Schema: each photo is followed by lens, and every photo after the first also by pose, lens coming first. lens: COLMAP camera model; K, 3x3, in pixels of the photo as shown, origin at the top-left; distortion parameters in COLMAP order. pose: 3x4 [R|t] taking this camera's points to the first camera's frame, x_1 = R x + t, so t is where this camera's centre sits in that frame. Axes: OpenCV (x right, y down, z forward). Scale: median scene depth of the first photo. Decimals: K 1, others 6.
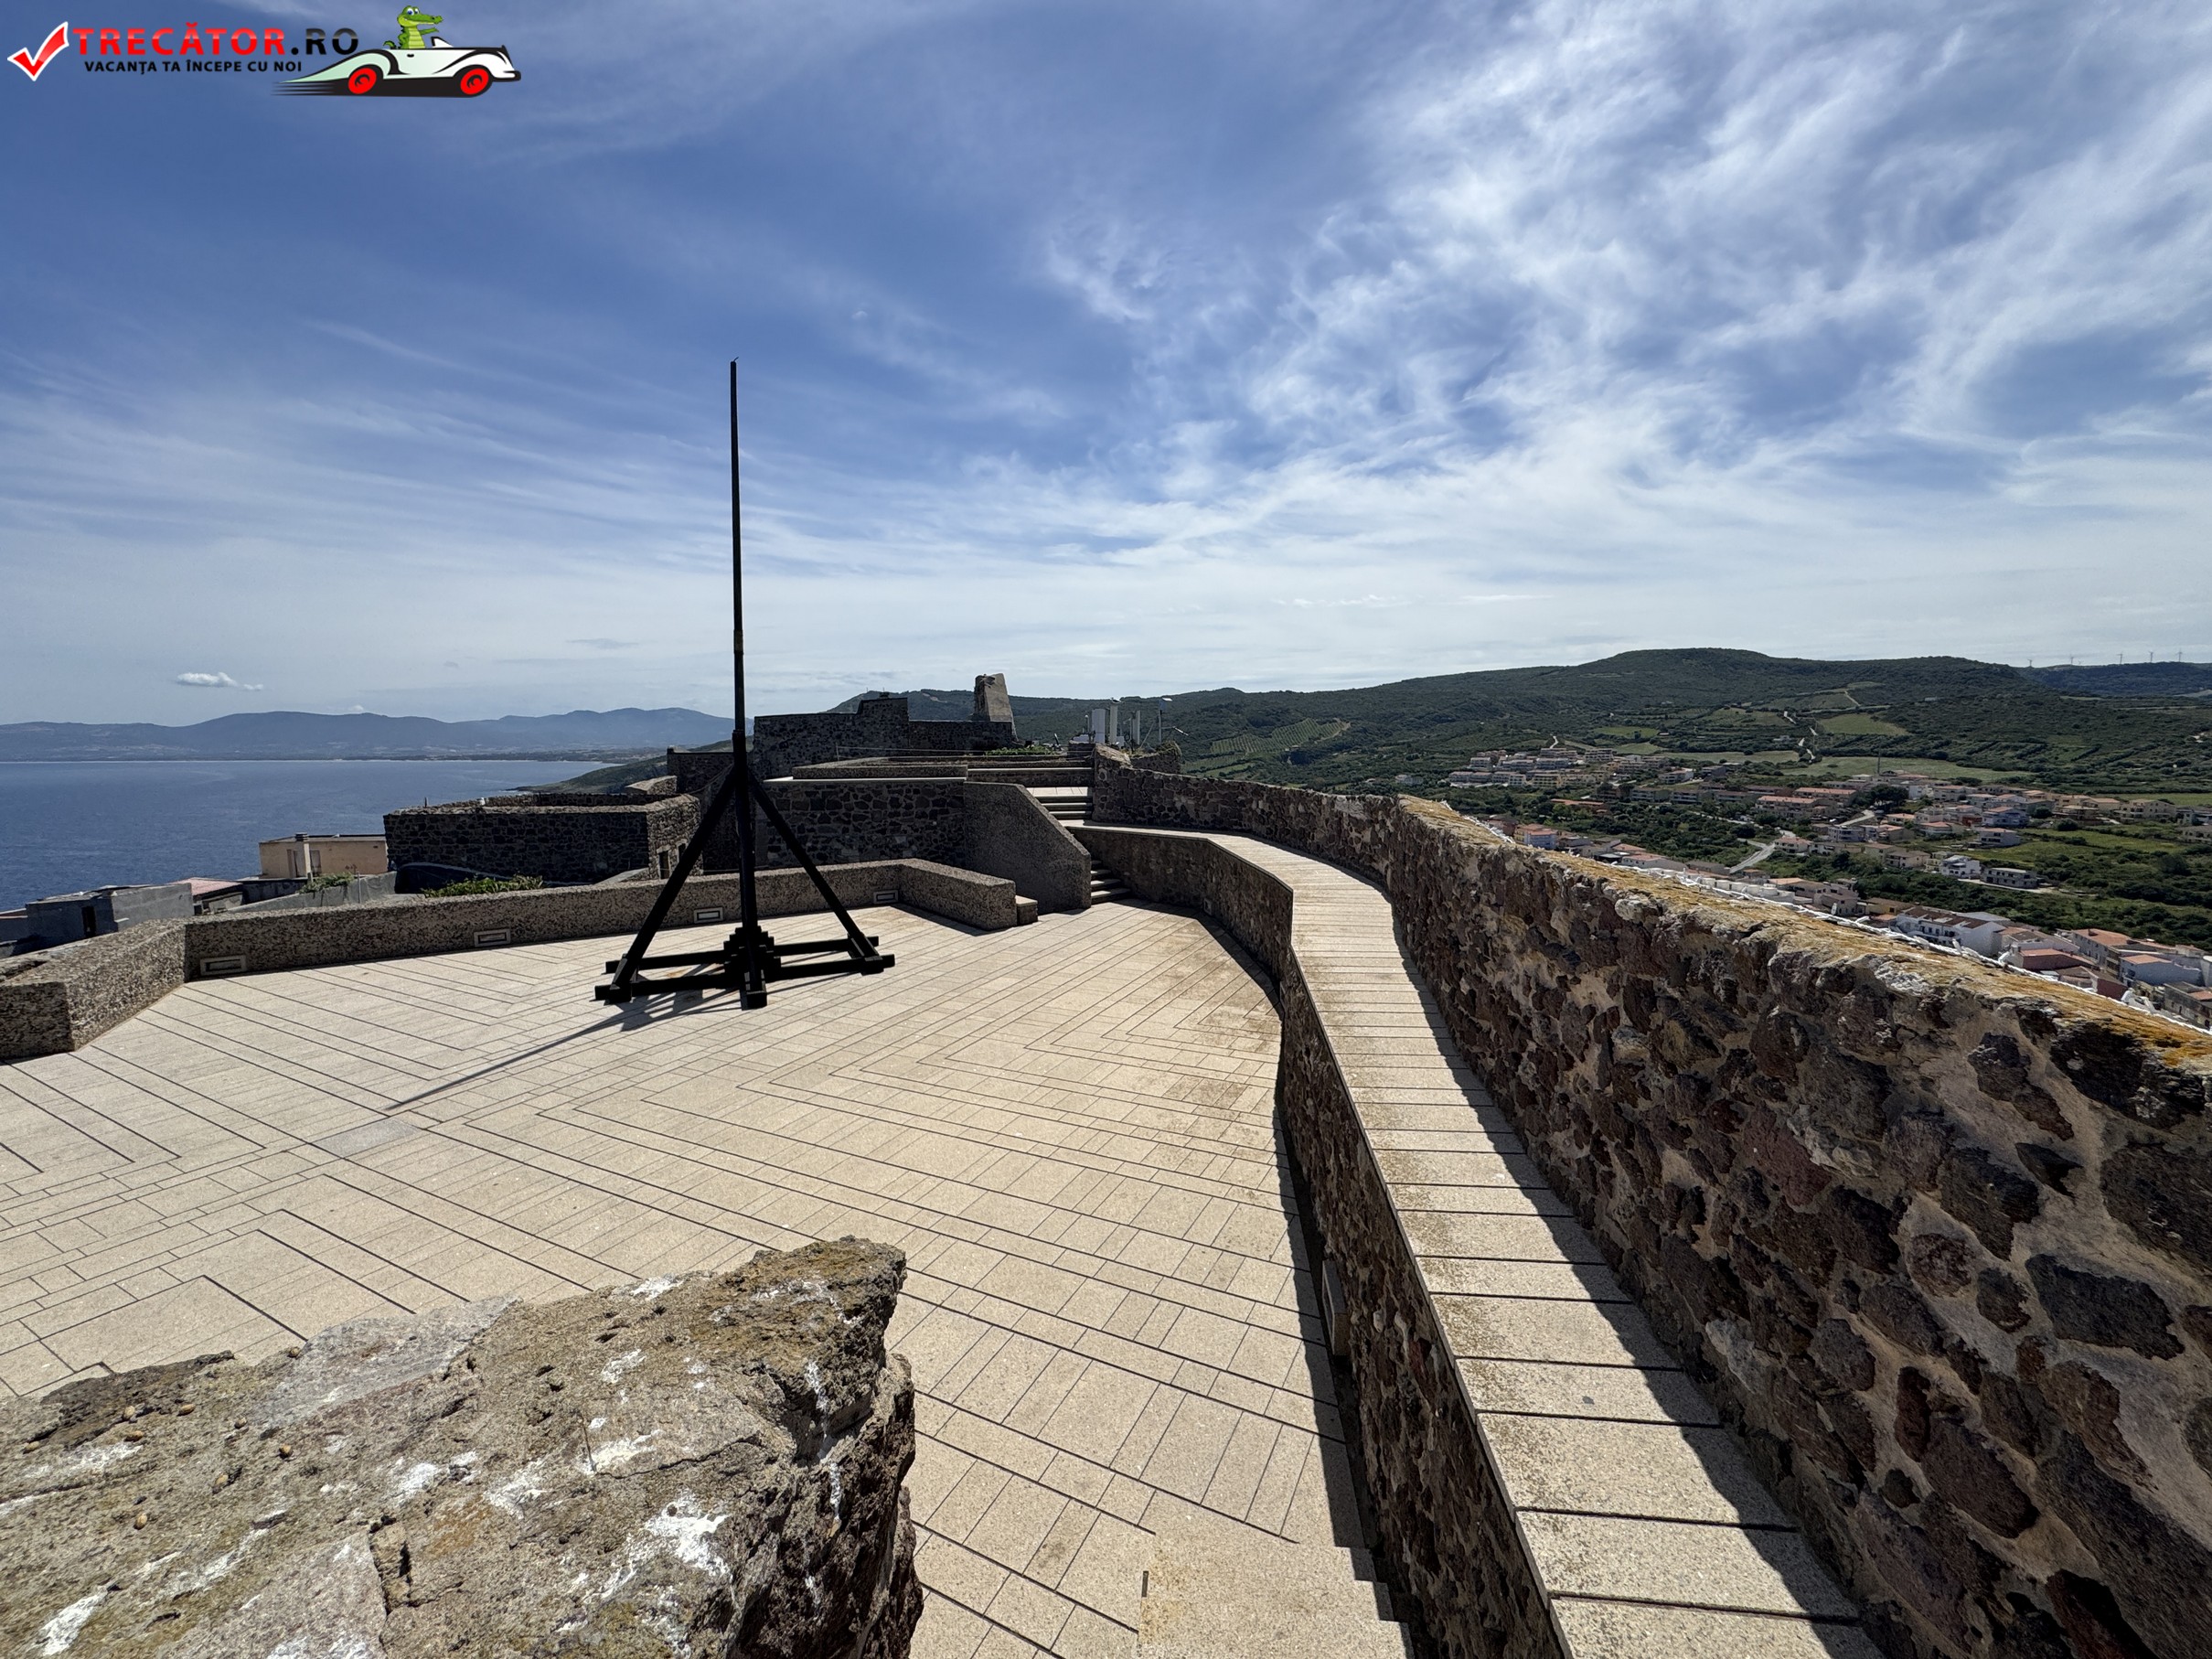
lens RADIAL K [[884.2, 0, 1116.6], [0, 884.2, 822.1], [0, 0, 1]] dist [-0.013261, 0.005525]
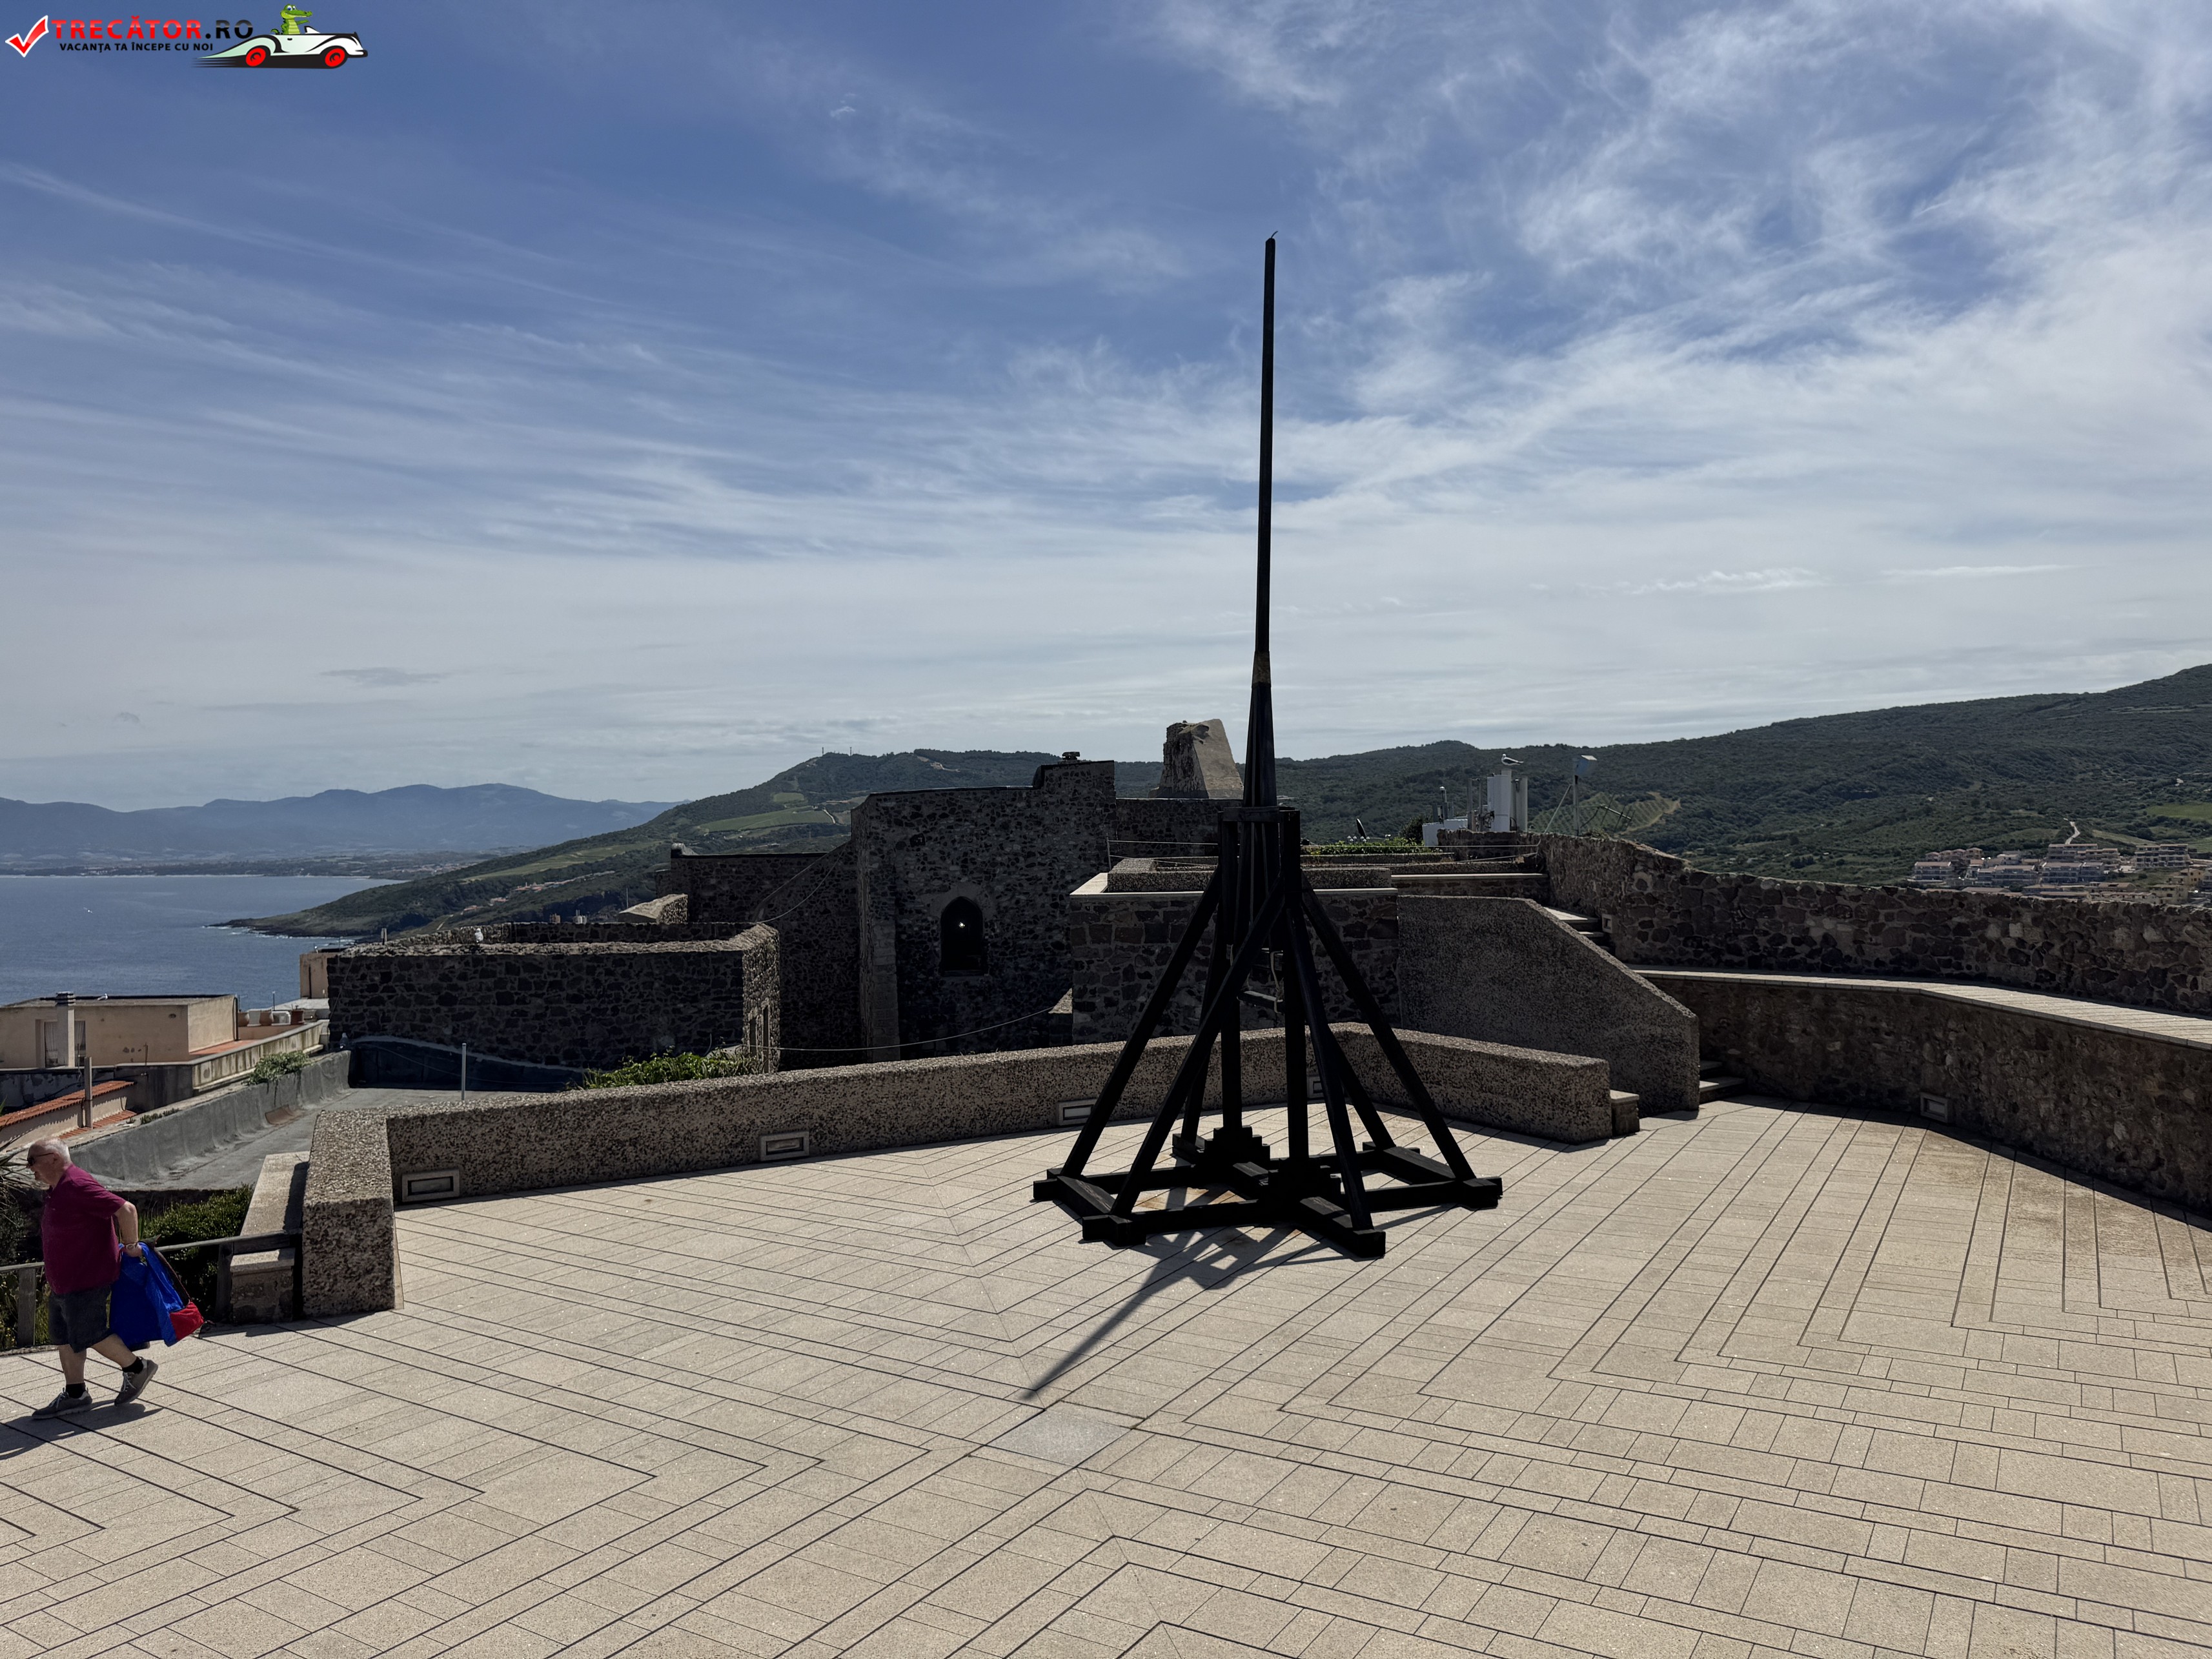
lens RADIAL K [[1565.4, 0, 1129.2], [0, 1565.4, 856.8], [0, 0, 1]] dist [0.086209, -0.124577]
pose [[0.997051, -0.005281, -0.076561, -0.178346], [-0.000756, 0.996905, -0.078610, 0.007568], [0.076739, 0.078437, 0.993961, -0.040941]]
